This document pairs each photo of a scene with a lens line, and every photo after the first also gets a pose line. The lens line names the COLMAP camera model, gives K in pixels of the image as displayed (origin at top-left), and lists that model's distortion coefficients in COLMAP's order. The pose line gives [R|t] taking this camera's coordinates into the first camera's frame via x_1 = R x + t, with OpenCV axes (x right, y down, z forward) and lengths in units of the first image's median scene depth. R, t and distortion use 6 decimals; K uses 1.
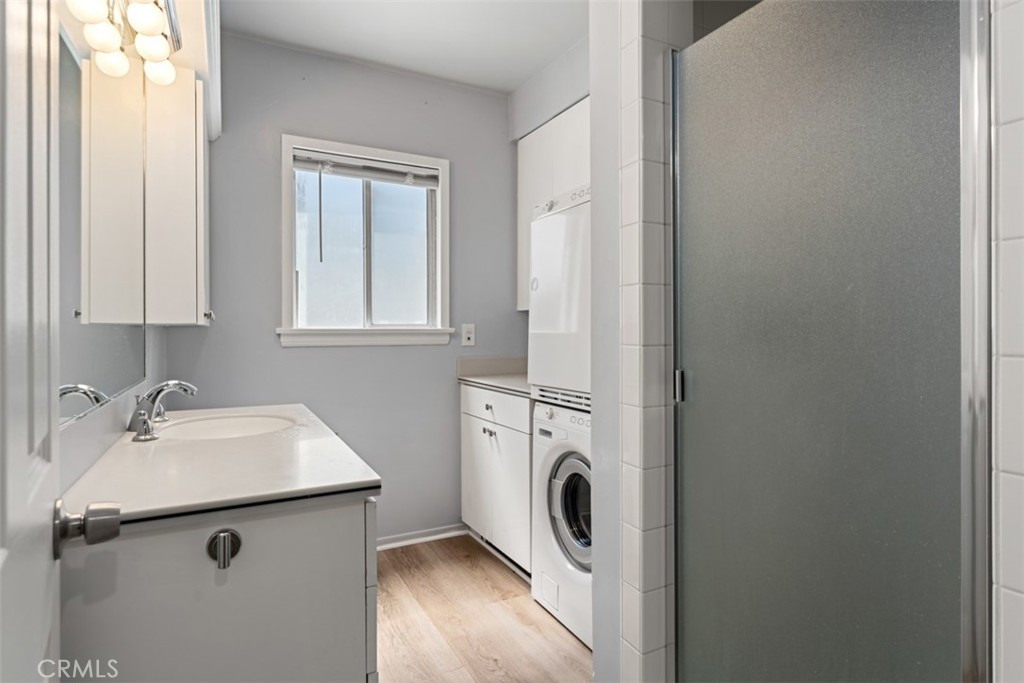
lens RADIAL K [[547.4, 0, 510.7], [0, 547.4, 345.3], [0, 0, 1]] dist [0.000068, 0.000120]
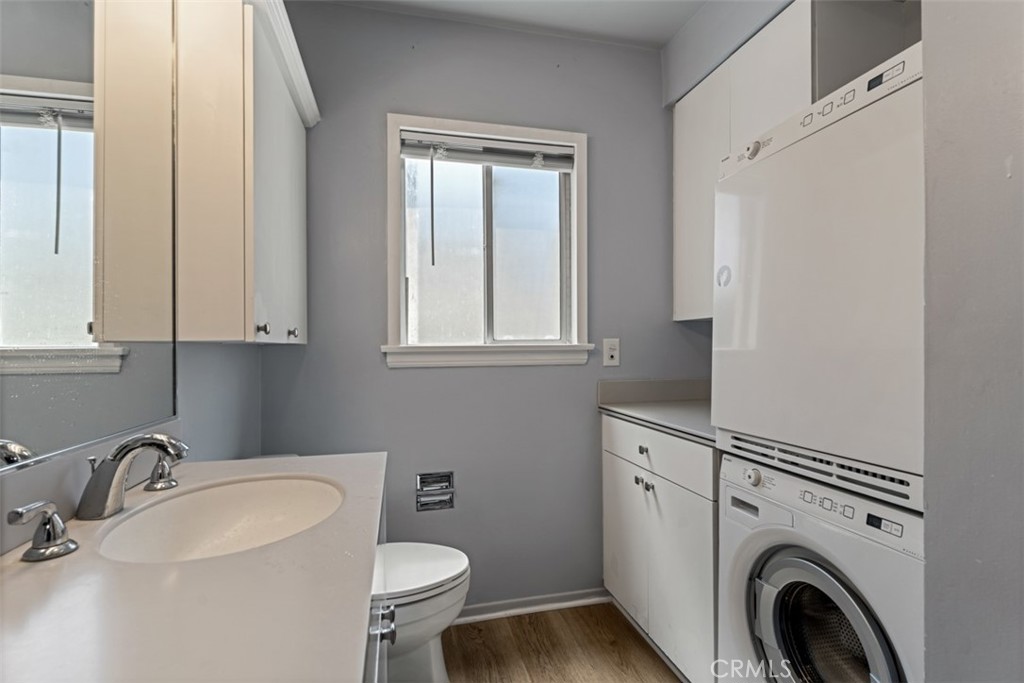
lens RADIAL K [[471.8, 0, 516.9], [0, 471.8, 348.5], [0, 0, 1]] dist [-0.019617, 0.001933]
pose [[0.971655, -0.006055, -0.236326, -0.055016], [0.000748, 0.999746, -0.022543, -0.010443], [0.236402, 0.021727, 0.971412, 0.337803]]
